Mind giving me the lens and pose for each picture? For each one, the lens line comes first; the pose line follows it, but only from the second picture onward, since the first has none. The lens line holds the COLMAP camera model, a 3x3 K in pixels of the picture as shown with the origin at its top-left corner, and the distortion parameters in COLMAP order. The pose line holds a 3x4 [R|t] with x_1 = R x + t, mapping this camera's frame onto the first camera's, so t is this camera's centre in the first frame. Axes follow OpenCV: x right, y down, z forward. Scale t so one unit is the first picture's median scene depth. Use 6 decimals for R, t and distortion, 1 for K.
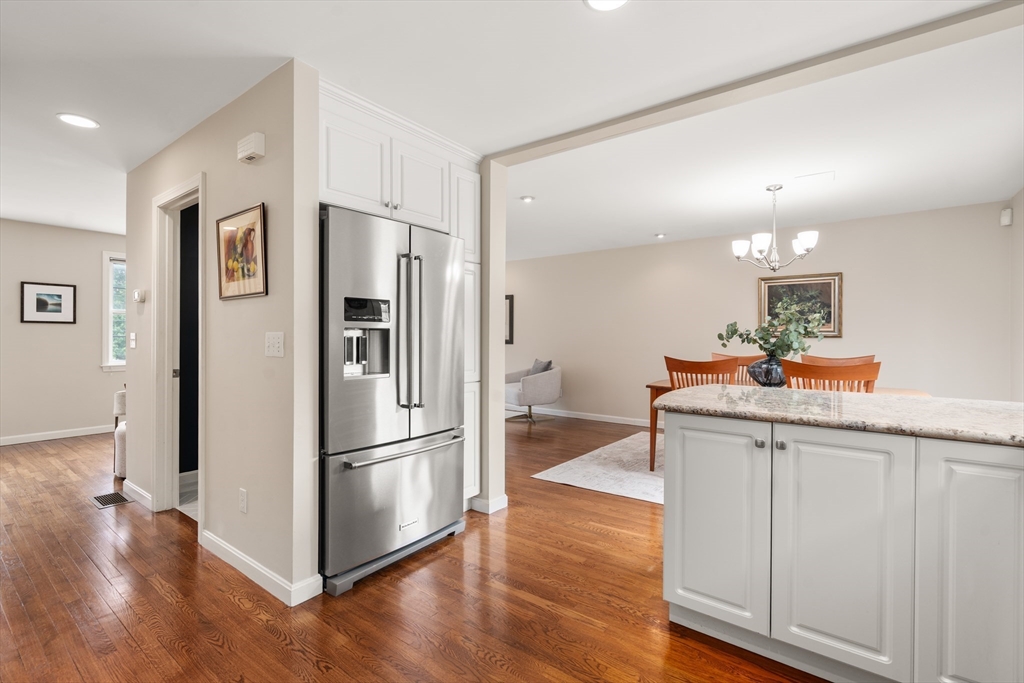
lens RADIAL K [[466.5, 0, 507.7], [0, 466.5, 338.6], [0, 0, 1]] dist [-0.006282, 0.002780]
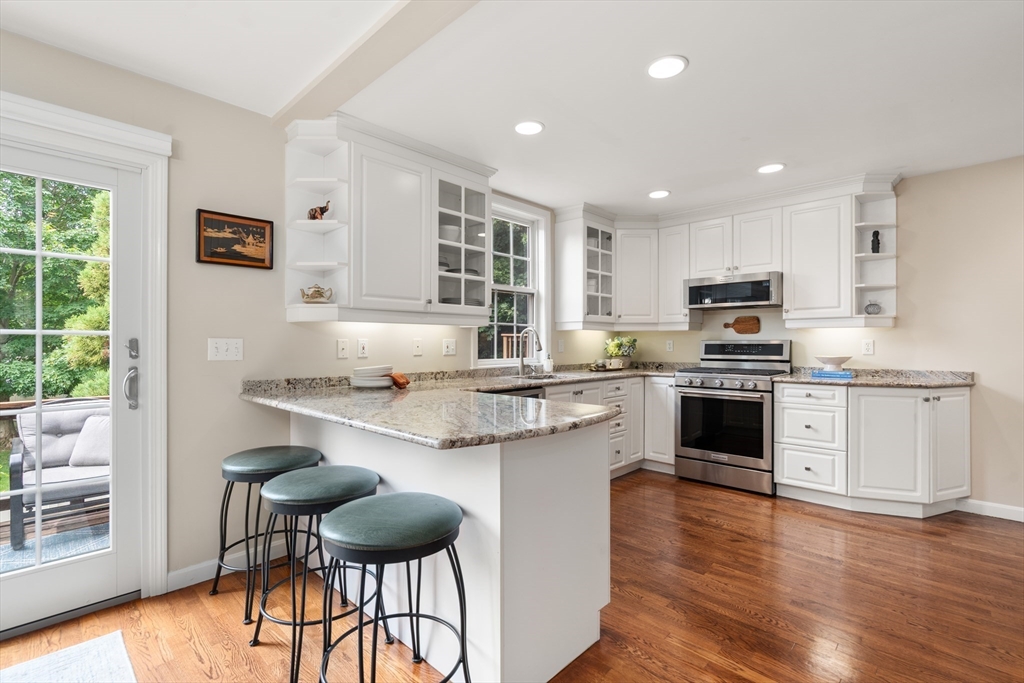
lens RADIAL K [[466.5, 0, 509.5], [0, 466.5, 342.9], [0, 0, 1]] dist [-0.006282, 0.002780]
pose [[-0.993316, -0.002029, 0.115412, 0.219136], [-0.001535, 0.999989, 0.004372, -0.003473], [-0.115419, 0.004166, -0.993308, 1.020275]]
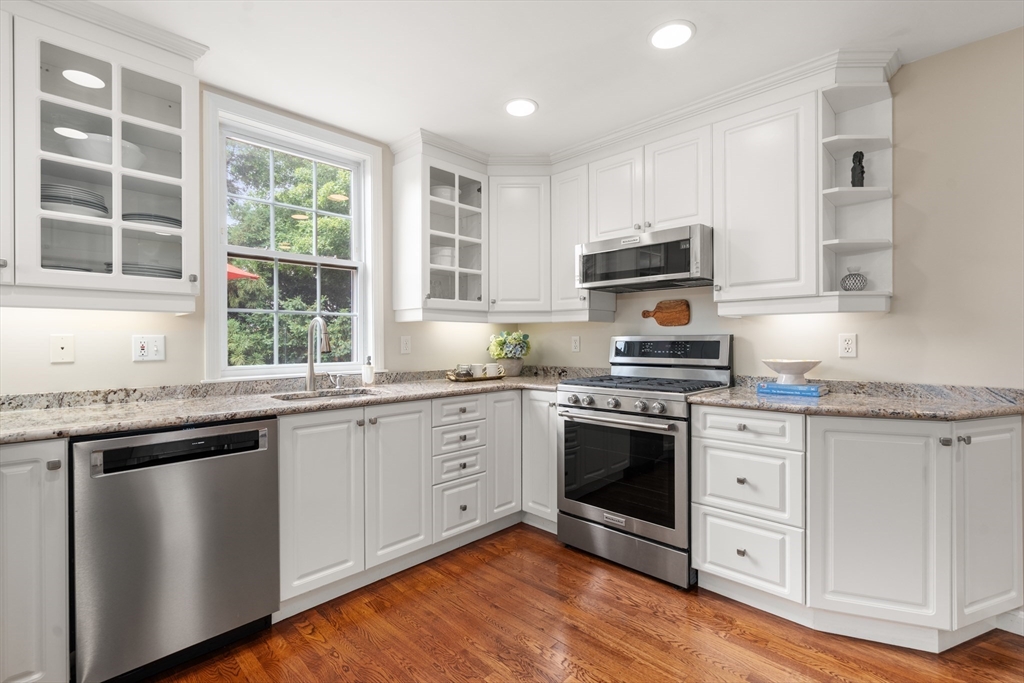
lens RADIAL K [[466.5, 0, 510.2], [0, 466.5, 341.6], [0, 0, 1]] dist [-0.006282, 0.002780]
pose [[-0.992139, 0.001402, 0.125130, -0.056913], [0.002293, 0.999973, 0.006981, -0.001671], [-0.125117, 0.007213, -0.992116, 0.617036]]
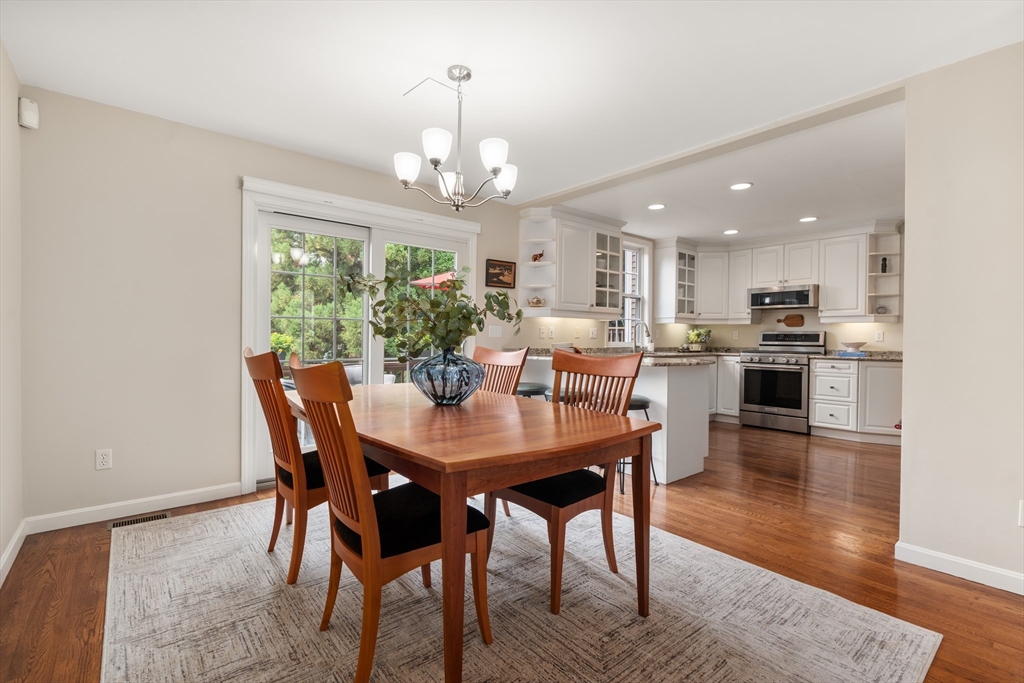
lens RADIAL K [[466.5, 0, 508.3], [0, 466.5, 342.4], [0, 0, 1]] dist [-0.006282, 0.002780]
pose [[-0.974210, -0.014568, 0.225172, 0.372831], [-0.011371, 0.999815, 0.015492, 0.018564], [-0.225356, 0.012532, -0.974196, 1.612954]]
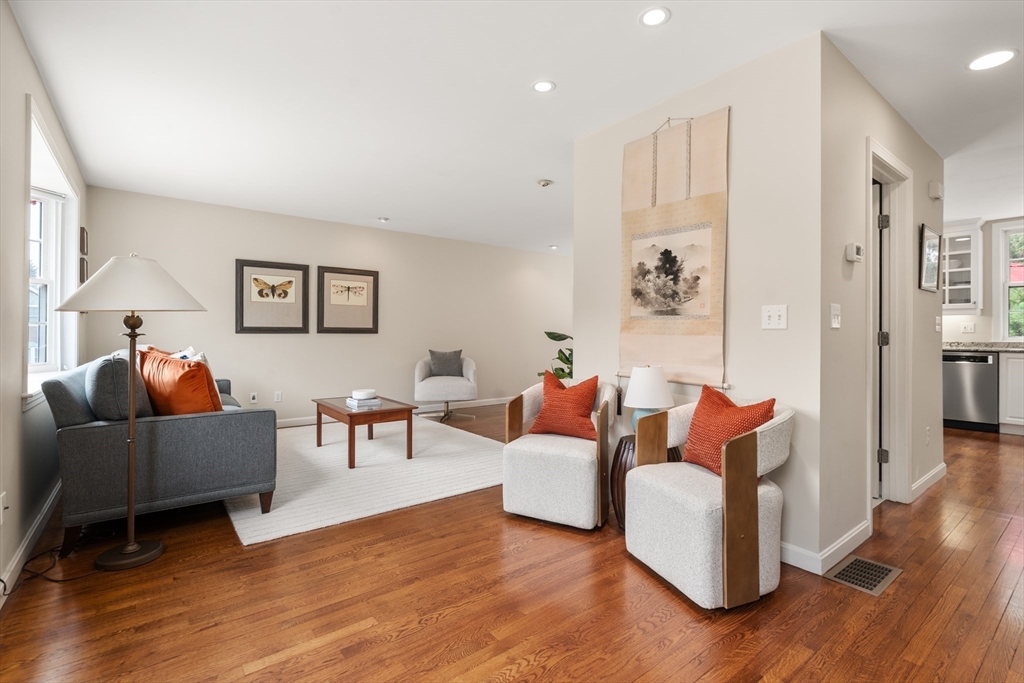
lens RADIAL K [[466.5, 0, 508.0], [0, 466.5, 333.4], [0, 0, 1]] dist [-0.006282, 0.002780]
pose [[0.266382, -0.000151, 0.963867, -1.422976], [0.000847, 1.000000, -0.000077, 0.025951], [-0.963867, 0.000837, 0.266382, 1.161610]]
